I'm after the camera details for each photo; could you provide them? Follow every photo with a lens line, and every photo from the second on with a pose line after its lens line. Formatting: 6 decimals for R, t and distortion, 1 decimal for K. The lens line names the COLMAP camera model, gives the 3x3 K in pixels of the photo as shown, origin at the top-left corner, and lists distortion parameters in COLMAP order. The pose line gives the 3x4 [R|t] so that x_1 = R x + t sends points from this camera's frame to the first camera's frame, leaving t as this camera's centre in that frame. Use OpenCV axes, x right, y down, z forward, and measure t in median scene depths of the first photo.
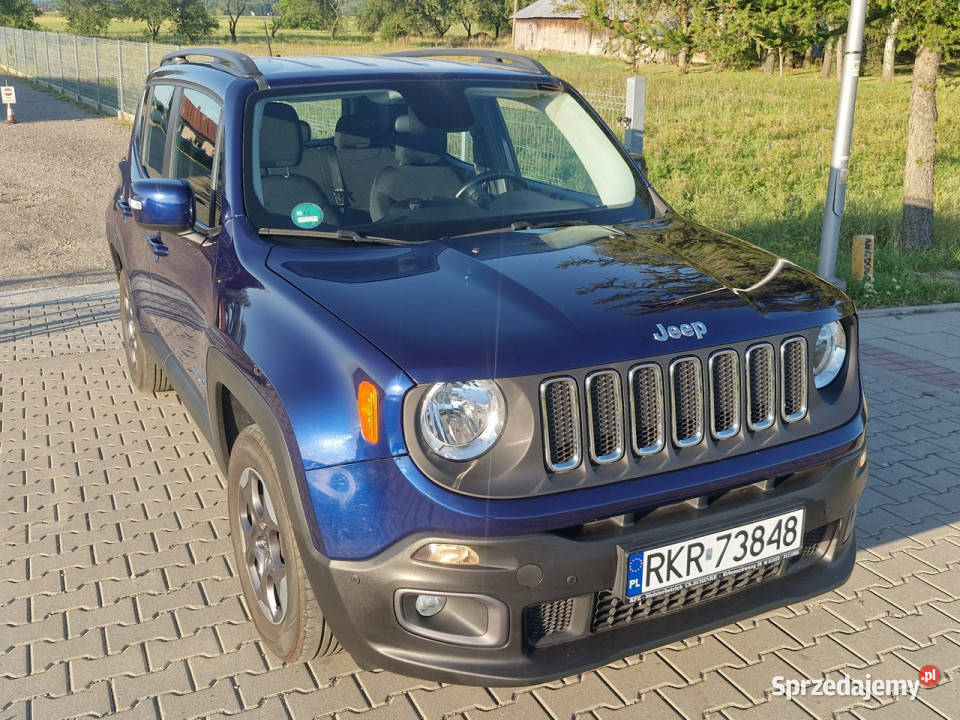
lens RADIAL K [[946.6, 0, 492.7], [0, 946.6, 351.1], [0, 0, 1]] dist [0.115123, -0.164085]
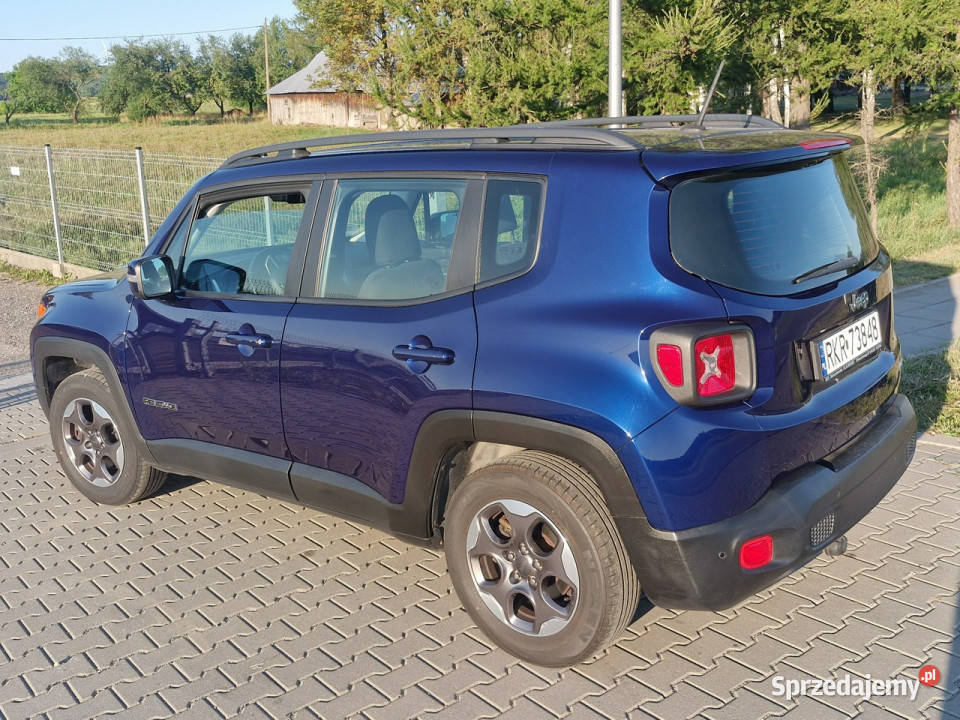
lens RADIAL K [[946.6, 0, 492.7], [0, 946.6, 351.1], [0, 0, 1]] dist [0.115123, -0.164085]
pose [[0.967812, -0.102179, 0.230000, -0.167389], [0.117315, 0.991675, -0.053088, 0.017244], [-0.222661, 0.078362, 0.971742, -0.166780]]
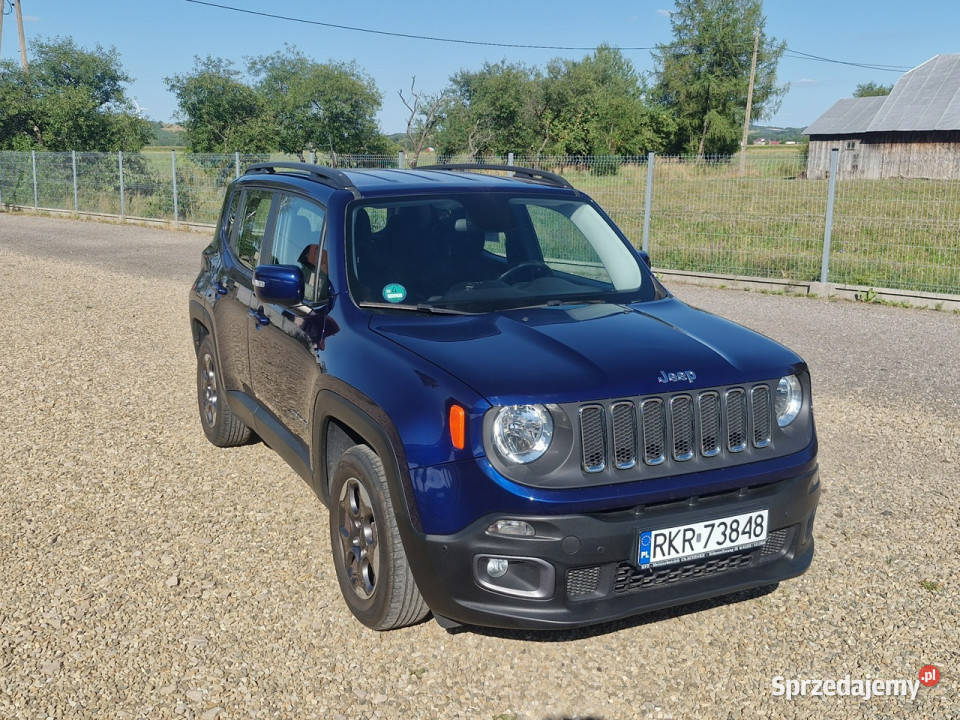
lens RADIAL K [[951.2, 0, 480.0], [0, 951.2, 360.0], [0, 0, 1]] dist [0.134888, -0.236229]
pose [[0.999833, 0.017640, -0.004717, -0.081978], [-0.017989, 0.995911, -0.088534, 0.080326], [0.003136, 0.088604, 0.996062, -0.380545]]
